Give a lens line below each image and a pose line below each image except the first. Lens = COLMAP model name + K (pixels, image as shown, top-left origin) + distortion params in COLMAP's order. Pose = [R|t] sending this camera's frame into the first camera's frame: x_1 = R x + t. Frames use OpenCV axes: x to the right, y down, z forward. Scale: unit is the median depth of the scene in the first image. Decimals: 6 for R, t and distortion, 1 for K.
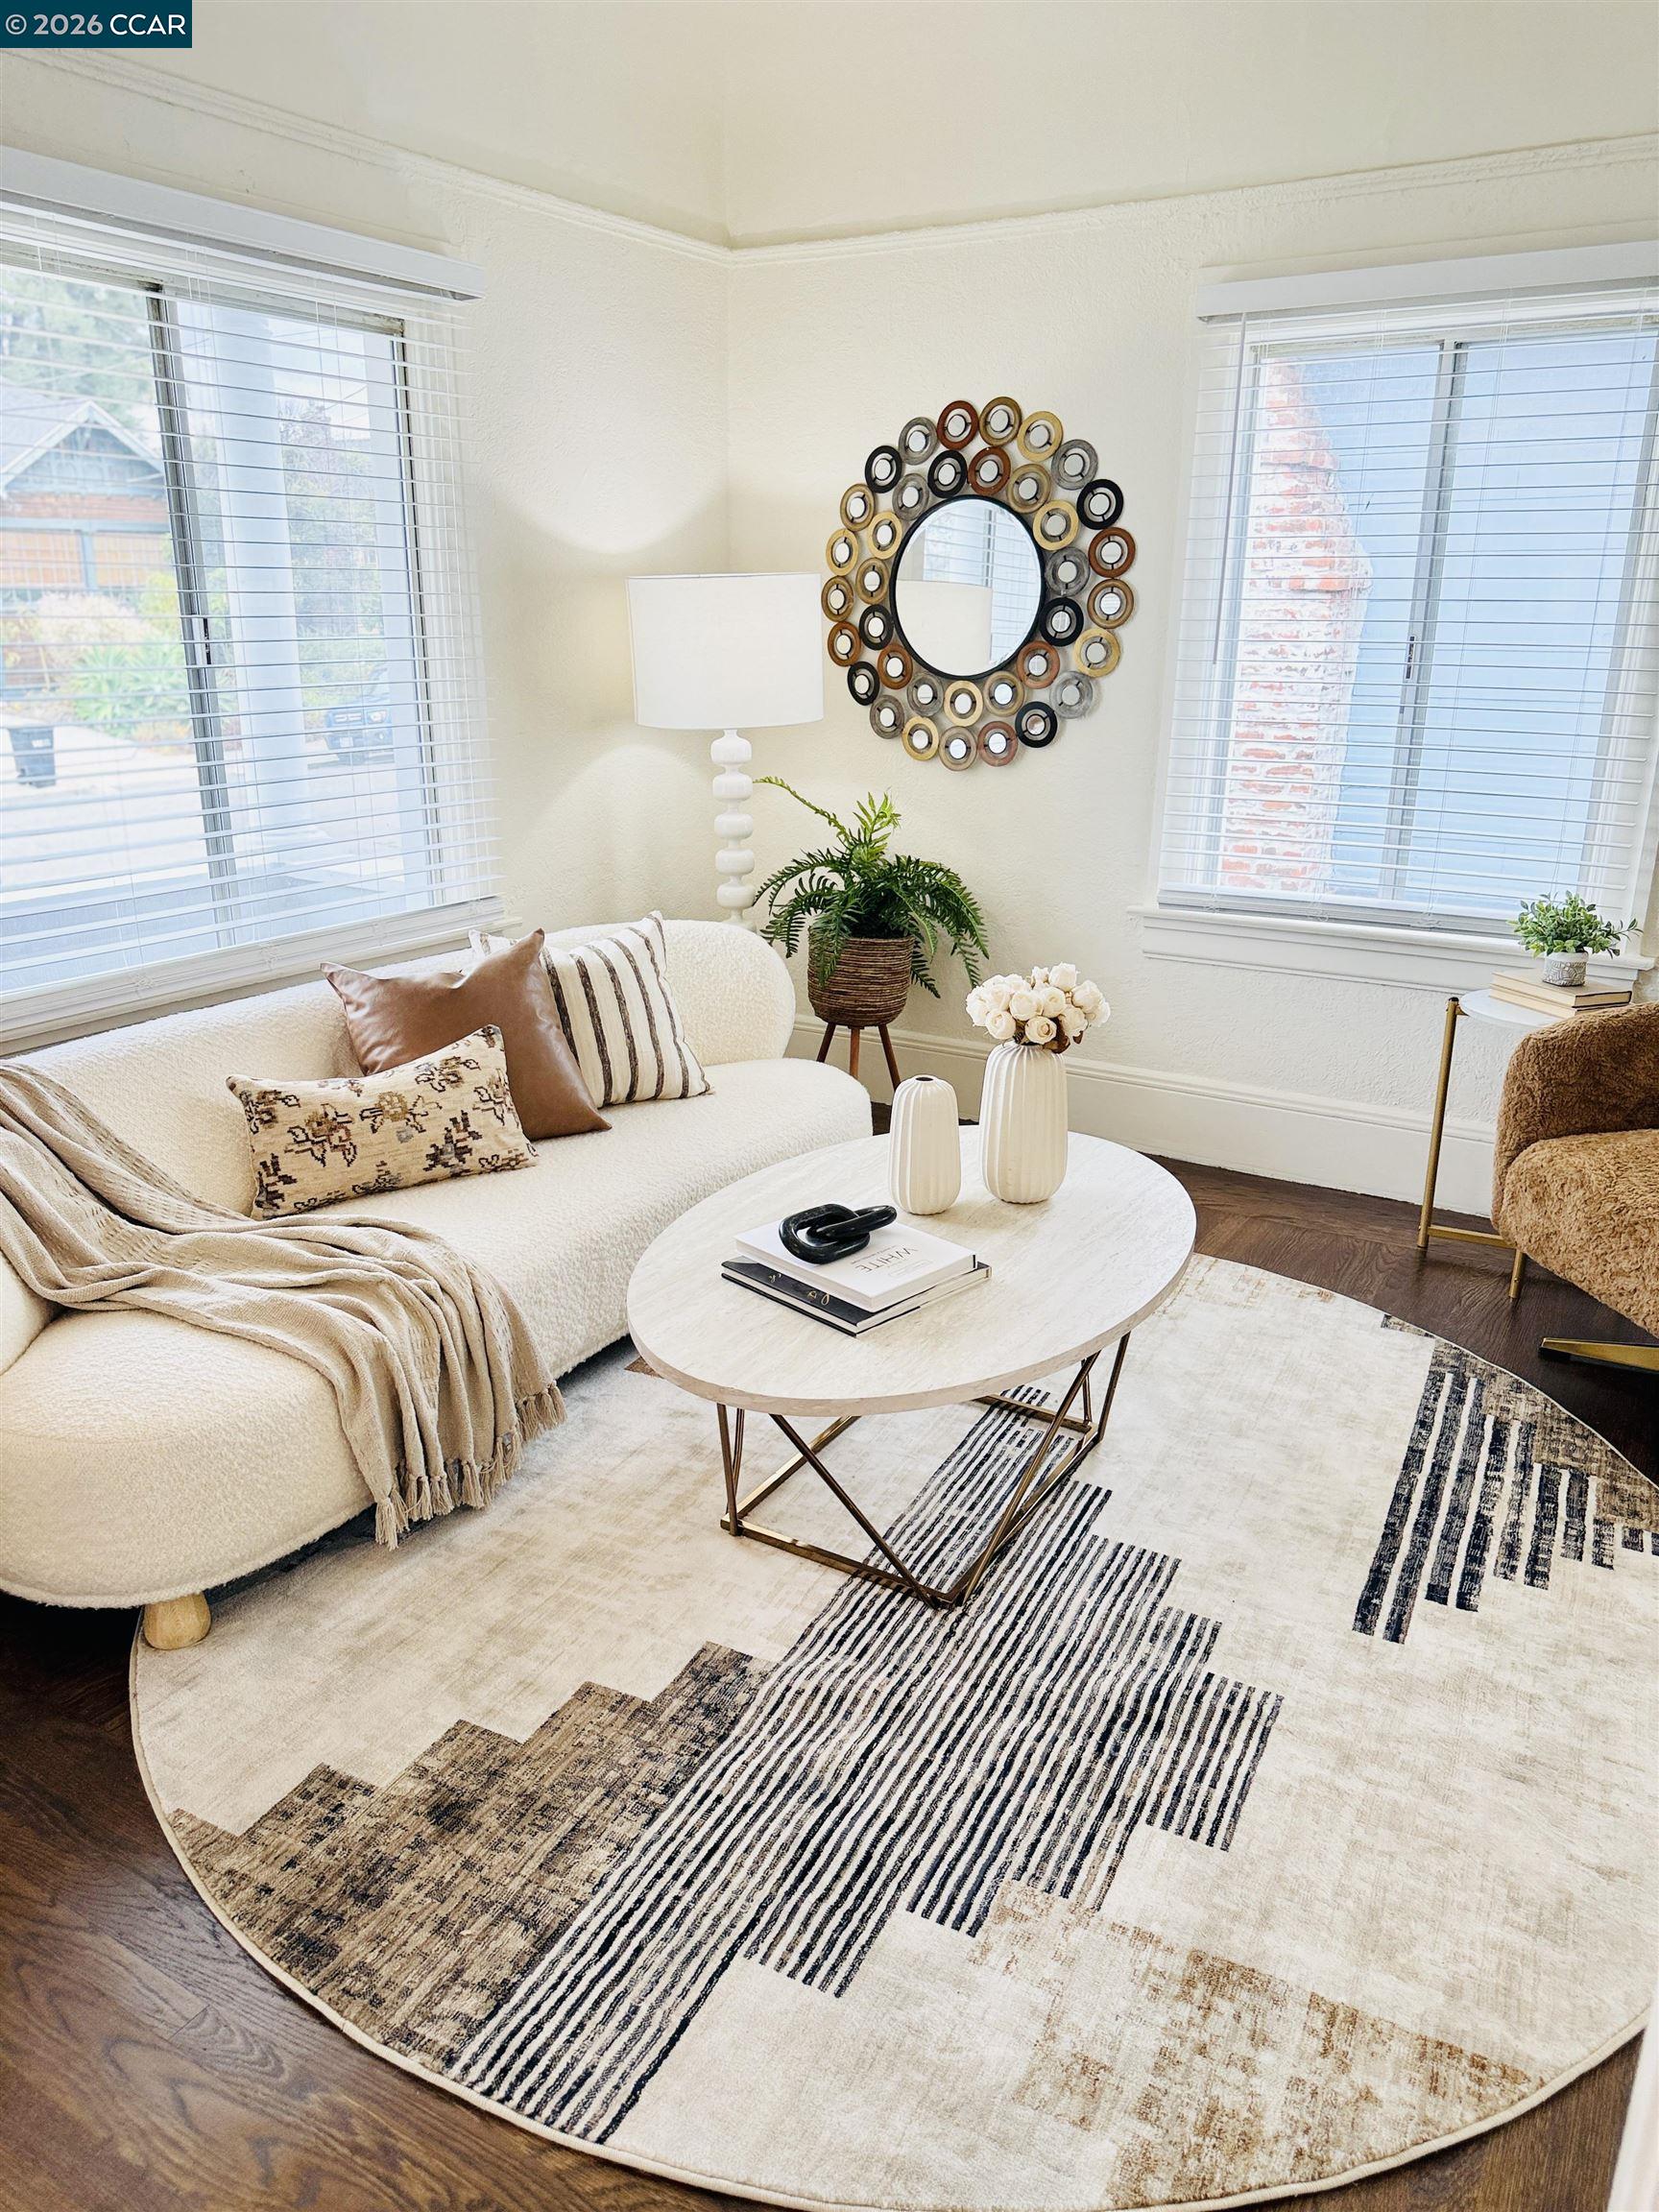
lens RADIAL K [[1574.8, 0, 820.1], [0, 1574.8, 1118.9], [0, 0, 1]] dist [0.054236, -0.071446]
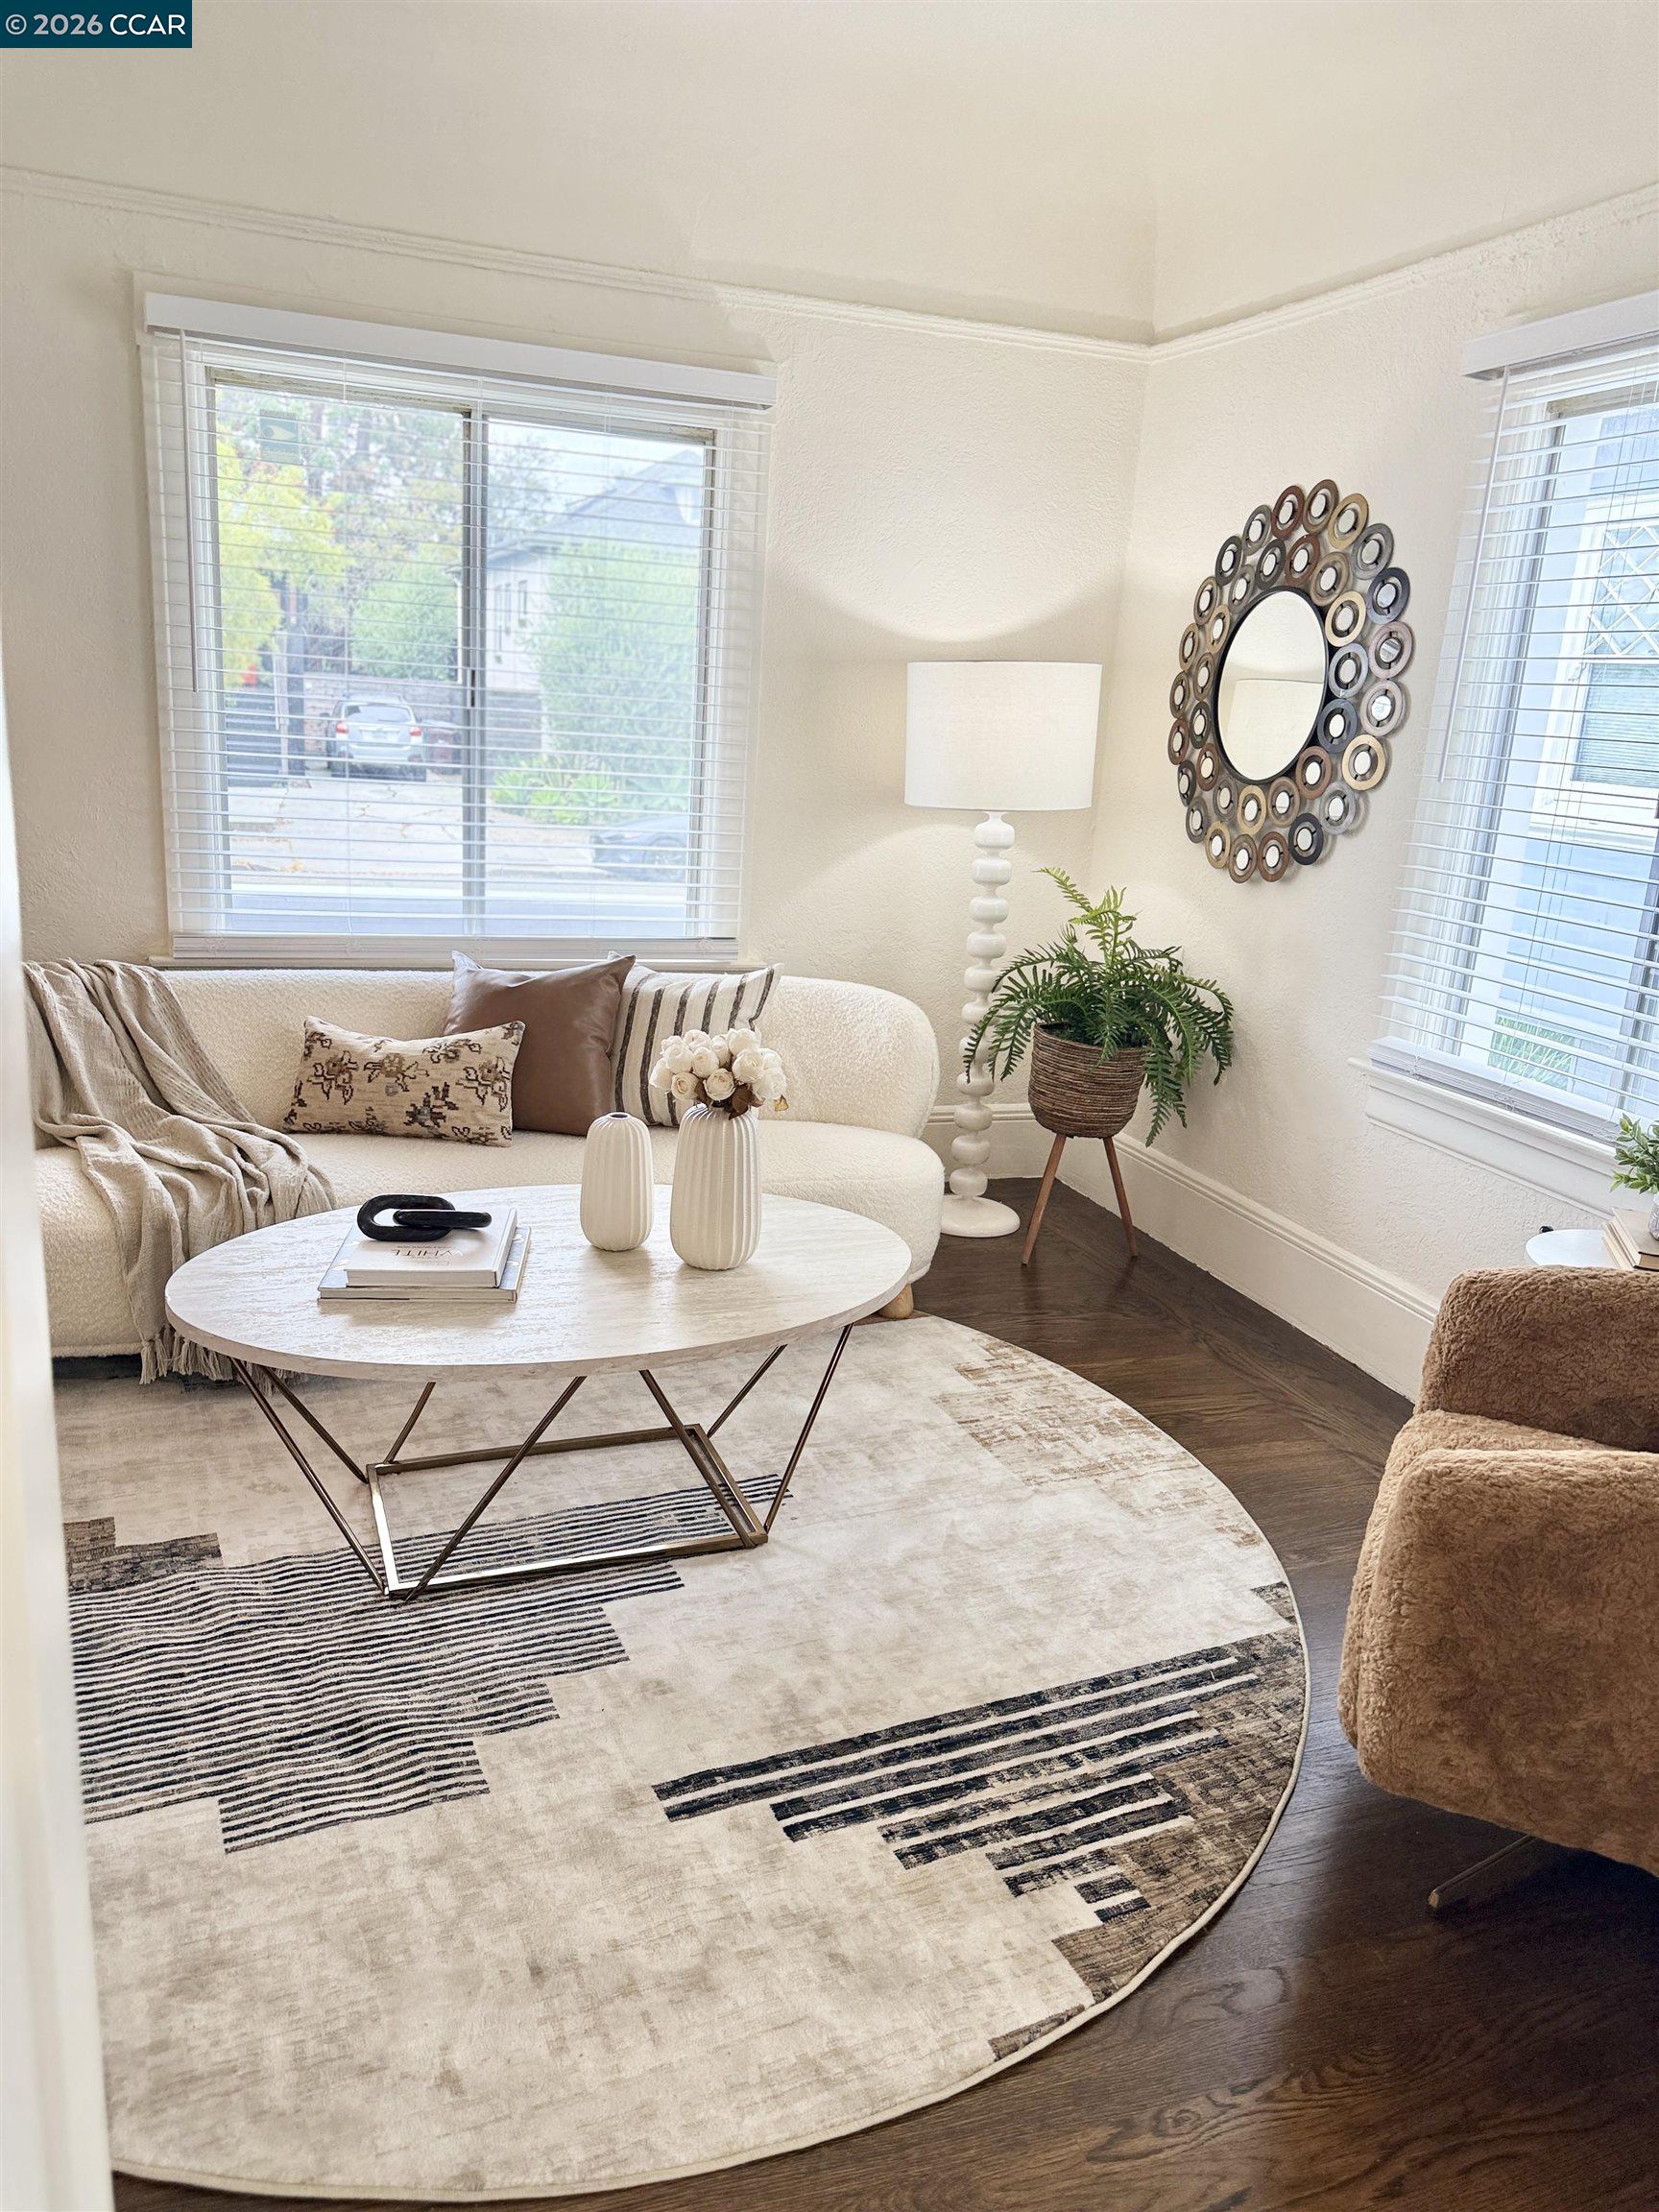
lens RADIAL K [[1574.8, 0, 816.1], [0, 1574.8, 1112.3], [0, 0, 1]] dist [0.054236, -0.071446]
pose [[0.780345, 0.201855, -0.591875, 0.572942], [-0.246382, 0.969156, 0.005686, -0.048838], [0.574767, 0.141390, 0.806010, 0.187046]]
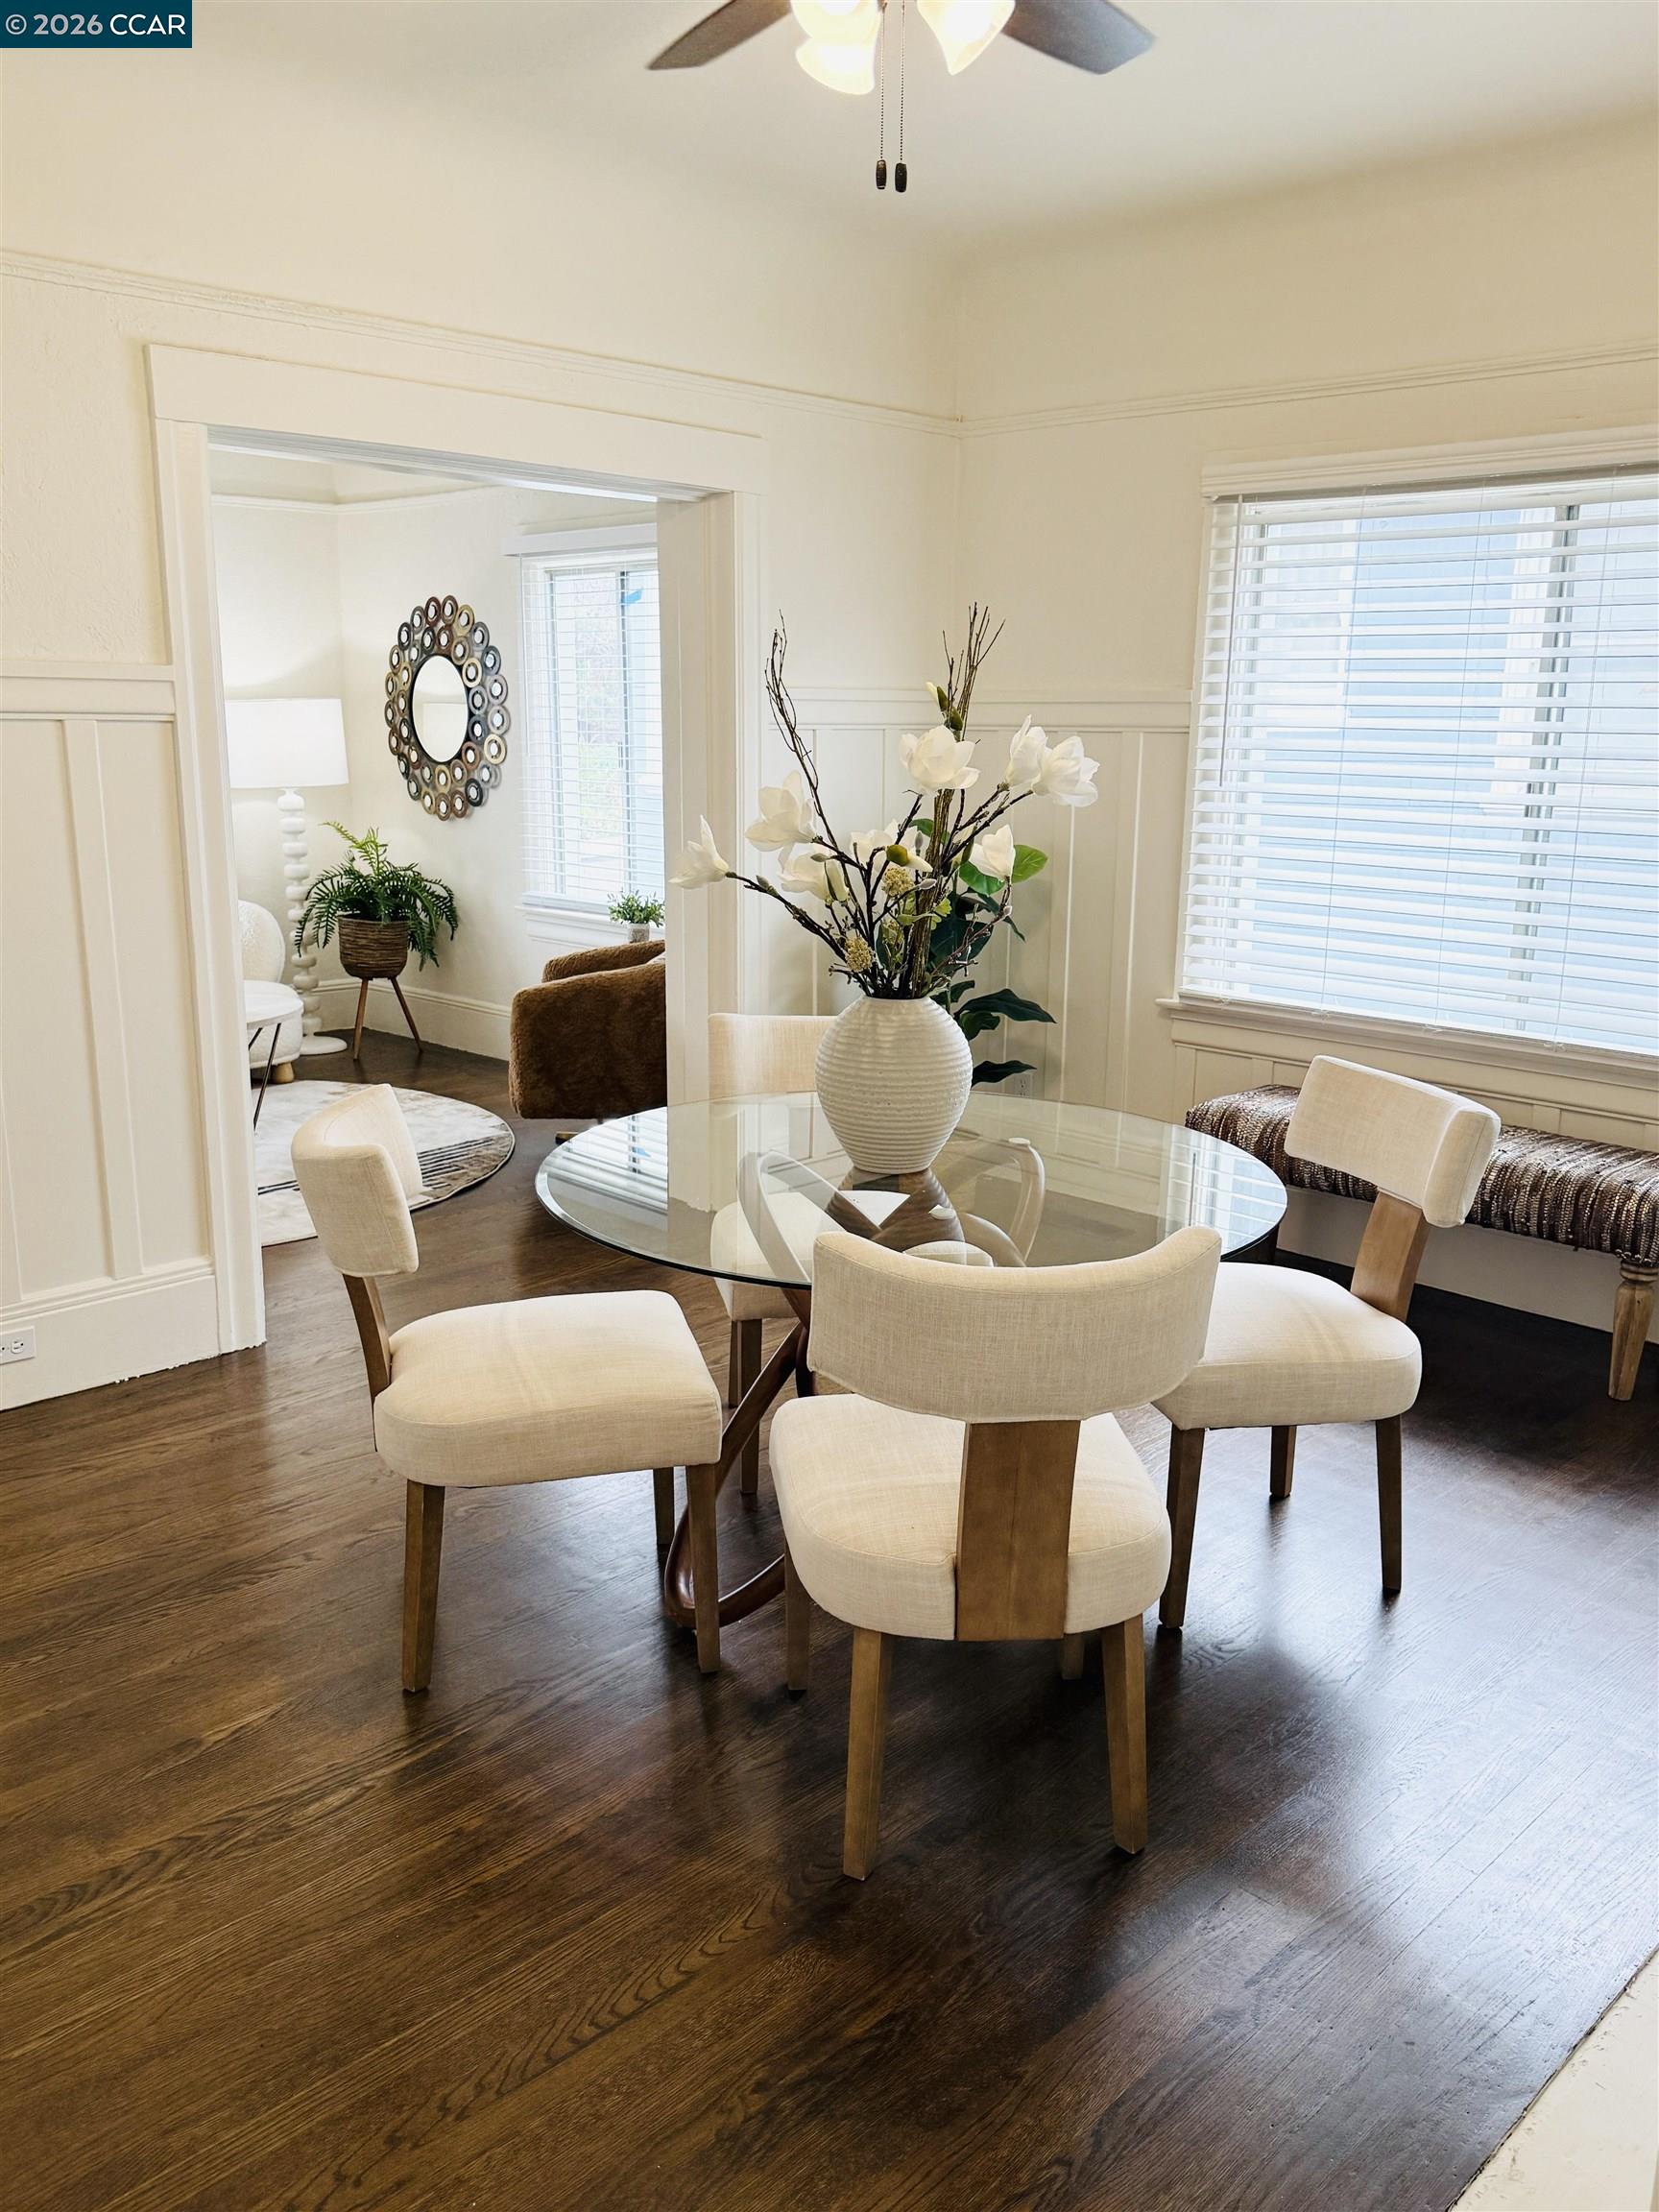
lens RADIAL K [[1754.6, 0, 850.6], [0, 1754.6, 1123.8], [0, 0, 1]] dist [0.108953, 0.000648]
pose [[0.976992, 0.053267, -0.206517, 1.083564], [-0.070657, 0.994465, -0.077762, 0.238285], [0.201232, 0.090565, 0.975348, -0.778390]]
